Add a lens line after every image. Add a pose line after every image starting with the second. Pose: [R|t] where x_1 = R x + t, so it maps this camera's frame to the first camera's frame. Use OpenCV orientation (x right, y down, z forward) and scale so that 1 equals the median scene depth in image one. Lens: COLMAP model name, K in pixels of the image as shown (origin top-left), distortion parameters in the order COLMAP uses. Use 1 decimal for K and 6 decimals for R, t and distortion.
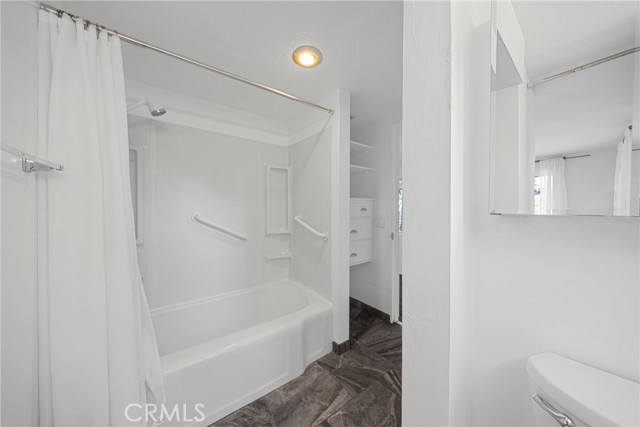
lens RADIAL K [[213.0, 0, 318.6], [0, 213.0, 211.7], [0, 0, 1]] dist [-0.001248, -0.001181]
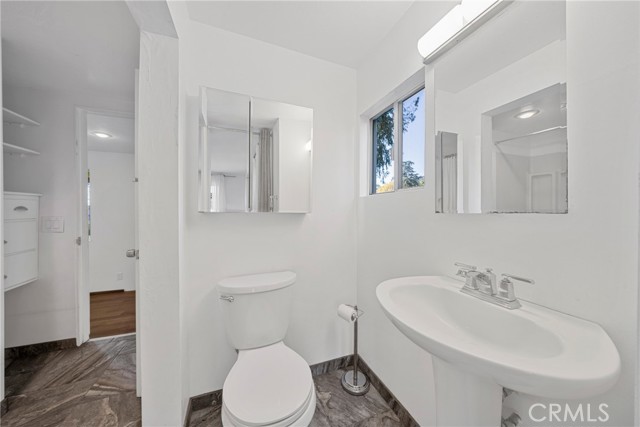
lens RADIAL K [[213.0, 0, 318.6], [0, 213.0, 211.7], [0, 0, 1]] dist [-0.001248, -0.001181]
pose [[0.290236, -0.007295, 0.956927, -0.181902], [0.004620, 0.999970, 0.006222, -0.000255], [-0.956944, 0.002615, 0.290261, -0.140979]]
